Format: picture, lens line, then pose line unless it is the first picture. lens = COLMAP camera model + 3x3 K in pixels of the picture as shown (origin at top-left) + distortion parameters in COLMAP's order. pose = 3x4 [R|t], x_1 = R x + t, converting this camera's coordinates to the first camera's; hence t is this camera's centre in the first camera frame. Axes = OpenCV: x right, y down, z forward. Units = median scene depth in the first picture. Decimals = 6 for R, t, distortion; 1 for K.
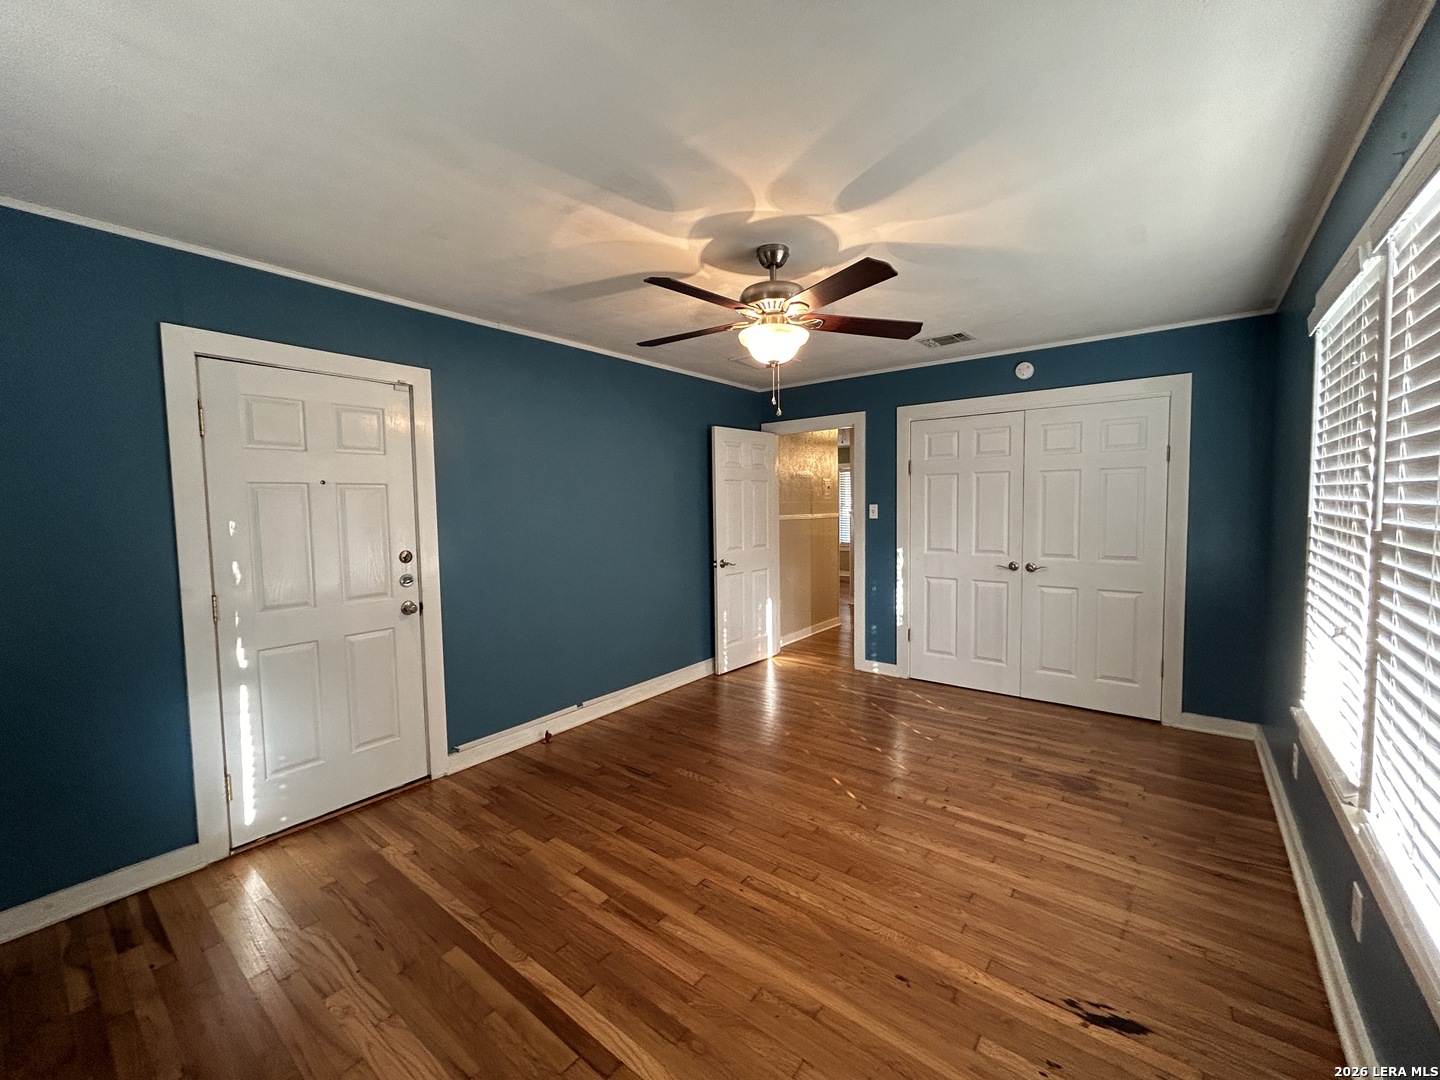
lens RADIAL K [[583.9, 0, 722.1], [0, 583.9, 536.0], [0, 0, 1]] dist [-0.001614, 0.001915]
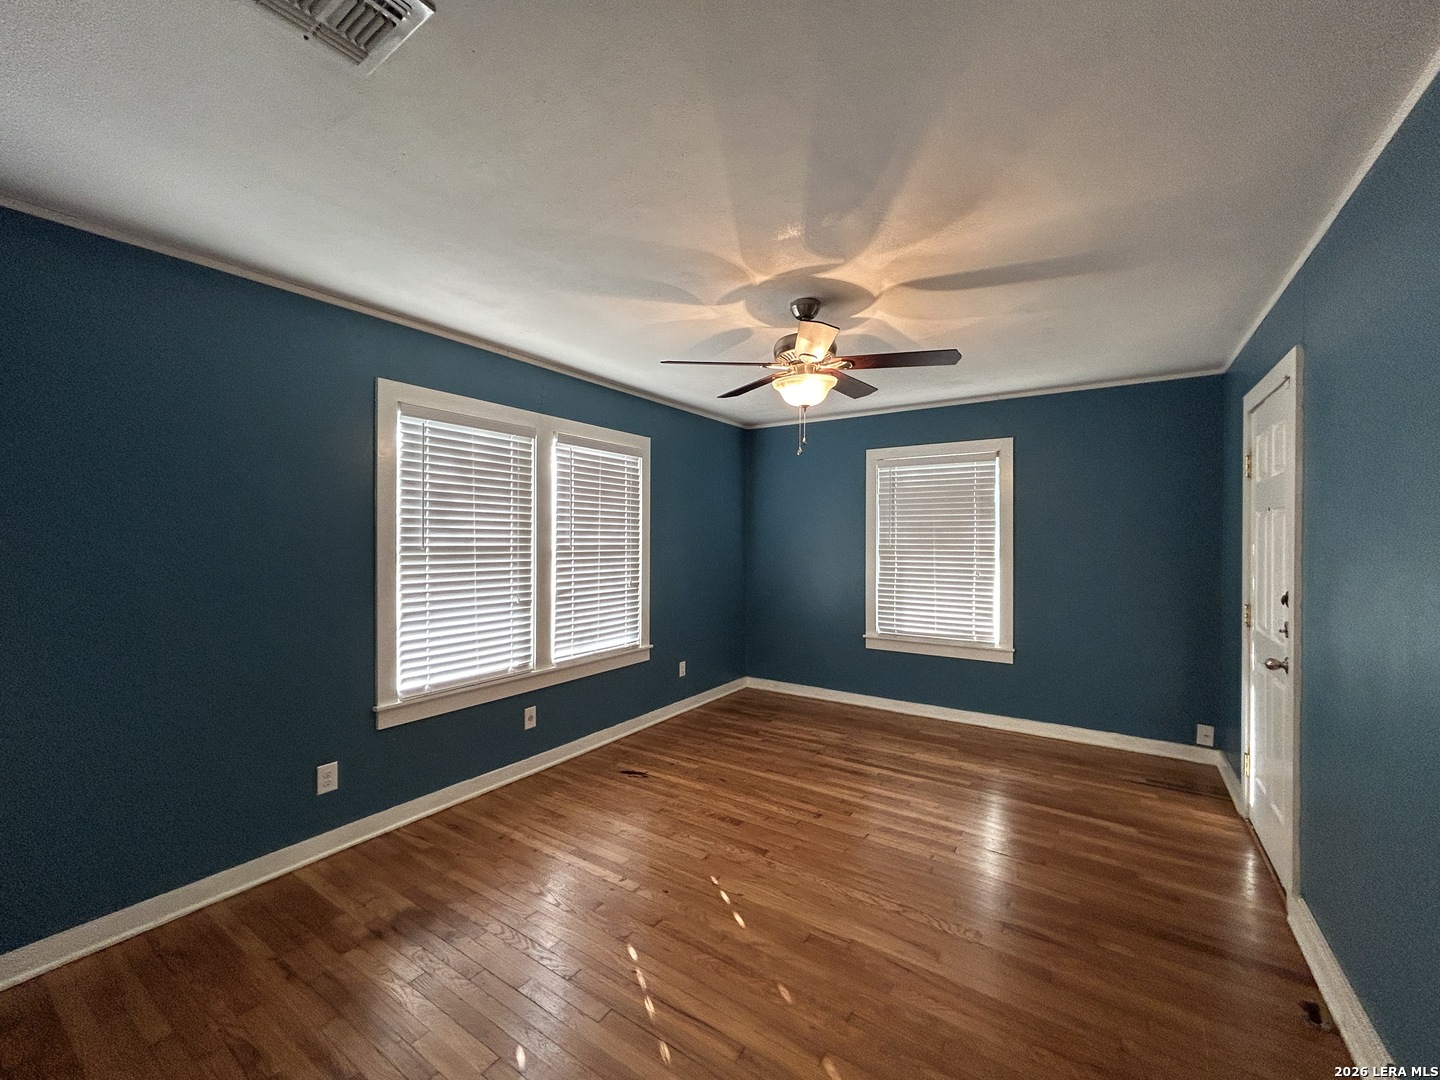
lens RADIAL K [[583.9, 0, 719.9], [0, 583.9, 534.6], [0, 0, 1]] dist [-0.001614, 0.001915]
pose [[-0.997036, 0.010450, -0.076230, 0.228764], [0.006176, 0.998407, 0.056086, -0.083425], [0.076694, 0.055449, -0.995512, 1.439056]]
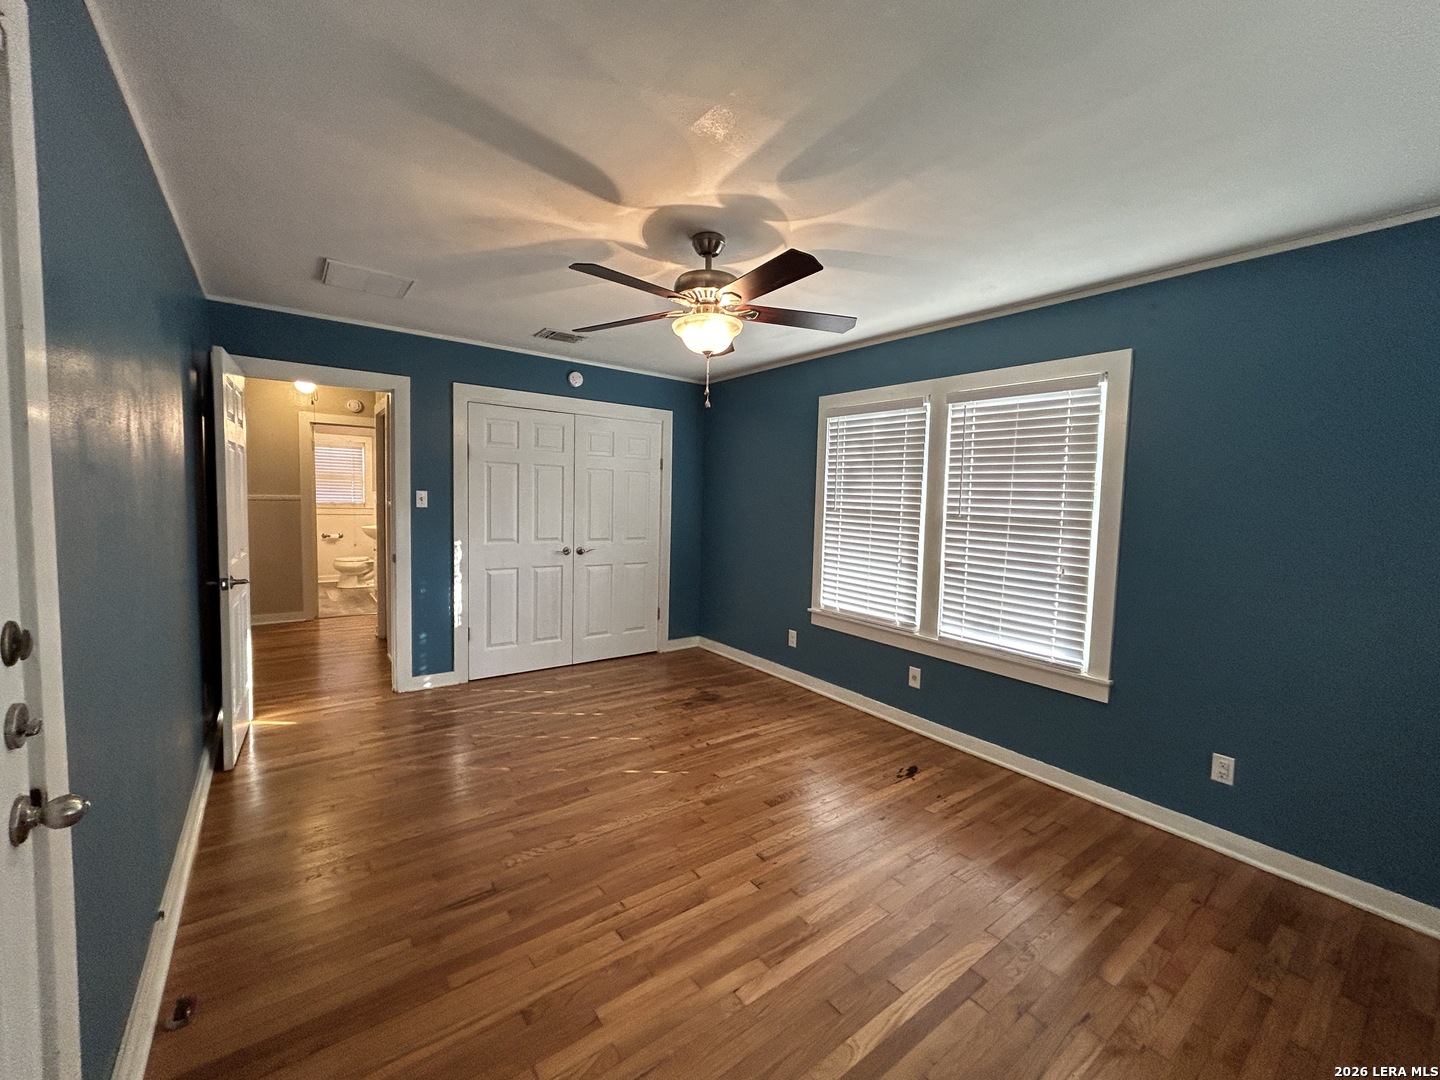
lens RADIAL K [[583.9, 0, 718.0], [0, 583.9, 532.9], [0, 0, 1]] dist [-0.001614, 0.001915]
pose [[0.261006, -0.035721, 0.964676, -0.606928], [0.020686, 0.999293, 0.031406, -0.014372], [-0.965115, 0.011758, 0.261560, 0.501755]]
